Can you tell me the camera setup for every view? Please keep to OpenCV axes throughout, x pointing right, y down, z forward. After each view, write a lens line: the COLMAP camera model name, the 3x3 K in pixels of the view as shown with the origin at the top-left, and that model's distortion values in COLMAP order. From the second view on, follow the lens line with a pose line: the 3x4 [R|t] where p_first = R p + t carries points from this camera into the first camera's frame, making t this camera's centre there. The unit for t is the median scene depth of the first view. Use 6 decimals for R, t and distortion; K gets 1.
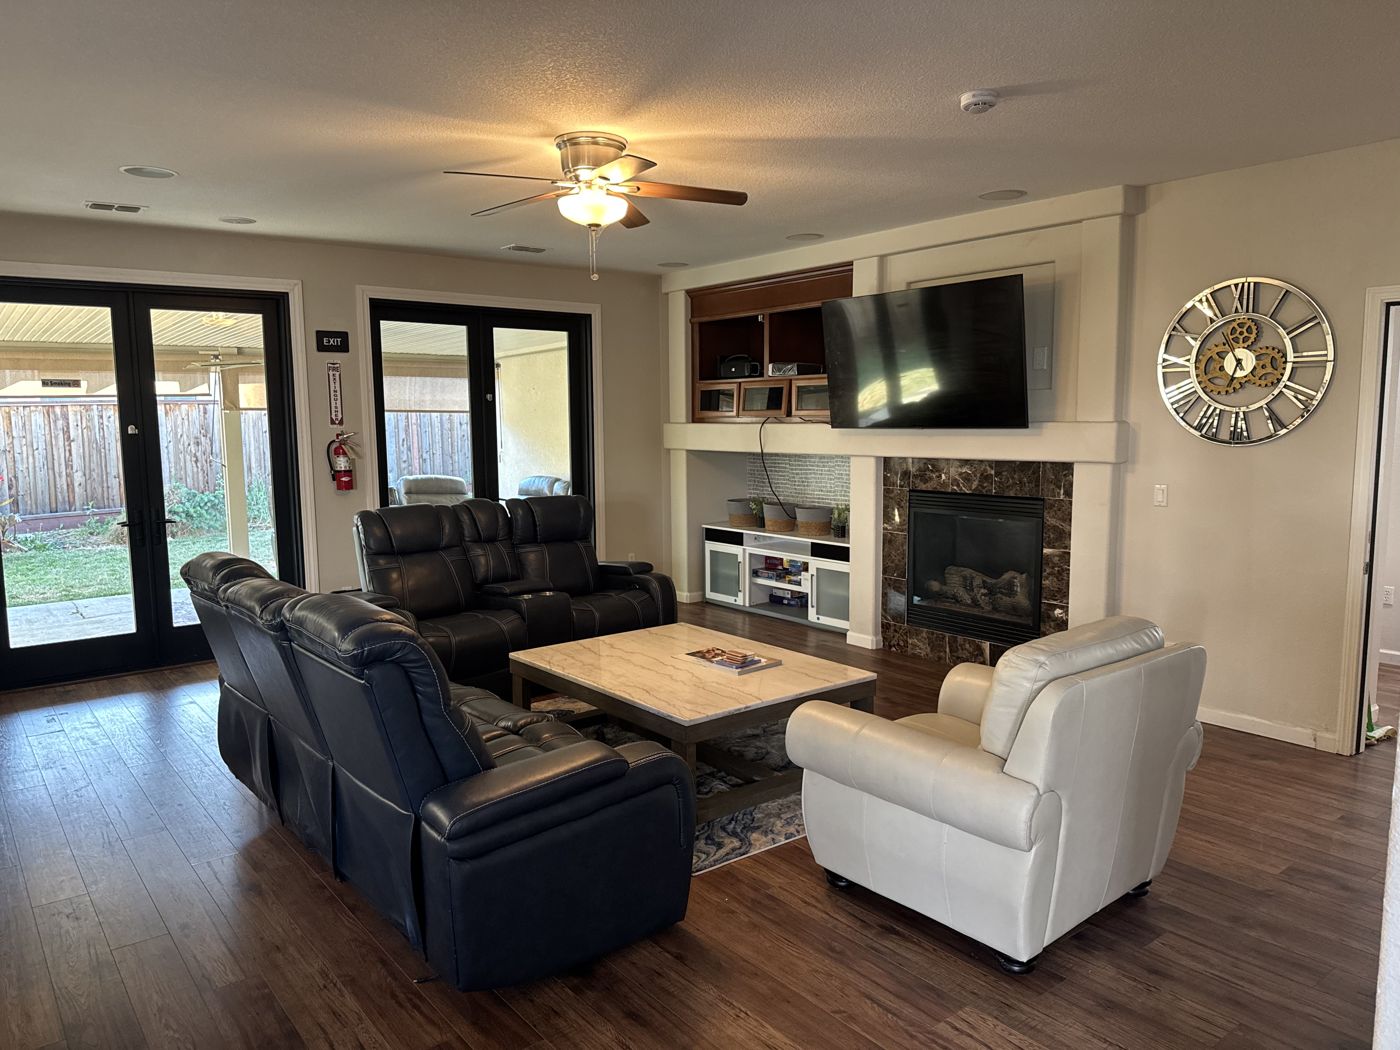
lens RADIAL K [[979.7, 0, 700.0], [0, 979.7, 525.0], [0, 0, 1]] dist [0.178380, -0.312343]
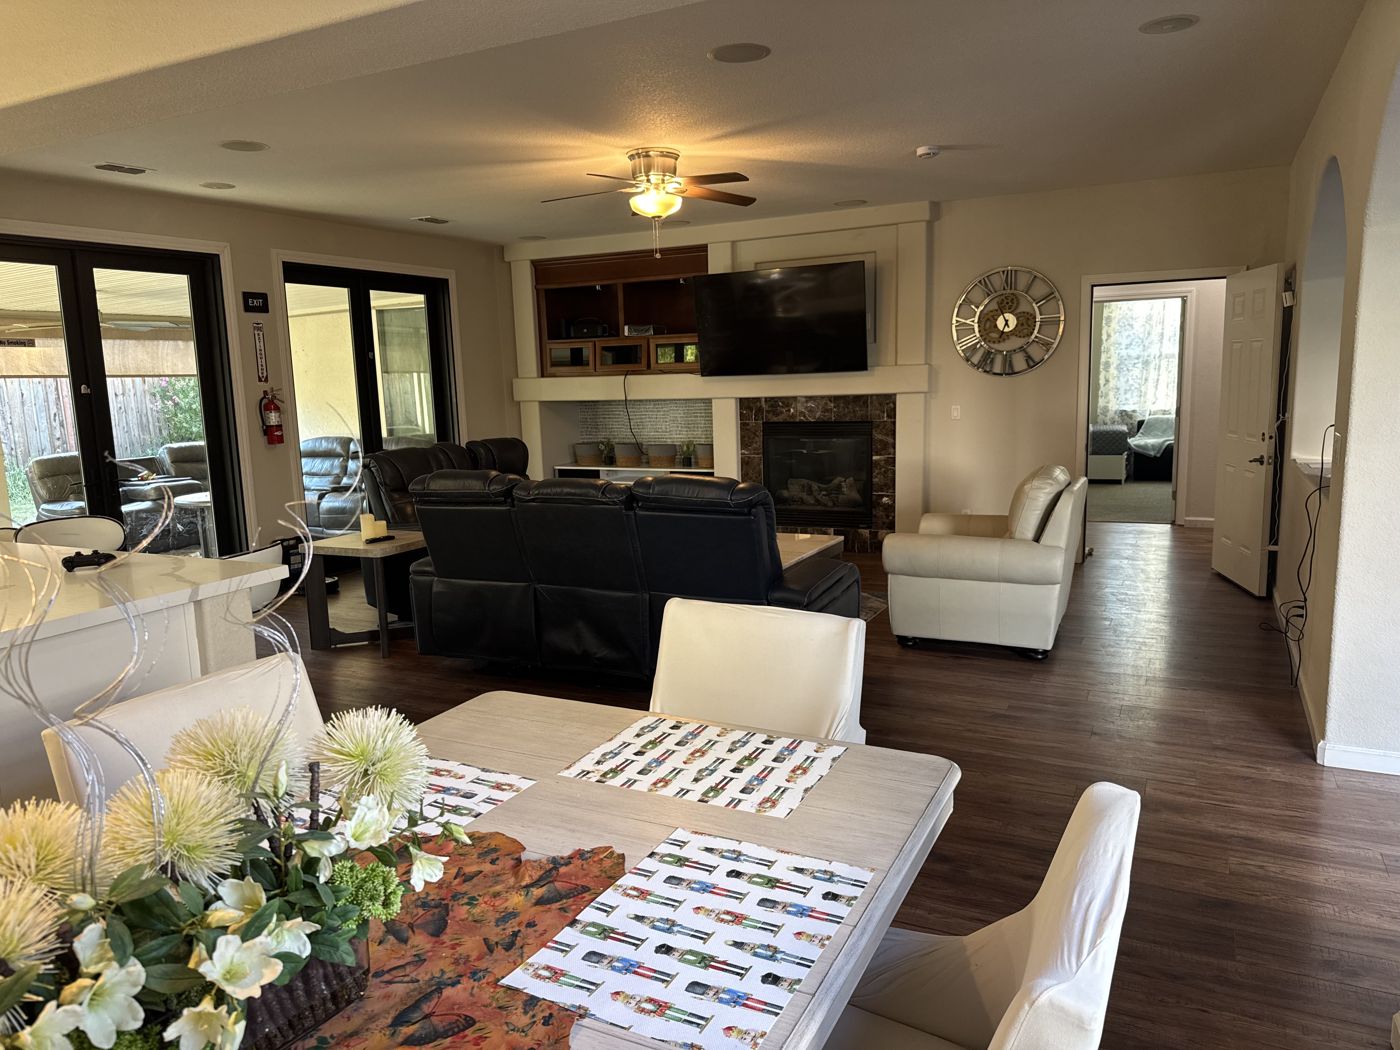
lens RADIAL K [[977.7, 0, 700.0], [0, 977.7, 525.0], [0, 0, 1]] dist [0.156446, -0.221269]
pose [[0.909648, -0.082129, 0.407179, -0.413550], [0.069828, 0.996543, 0.045008, 0.036842], [-0.409468, -0.012509, 0.912239, -0.162367]]
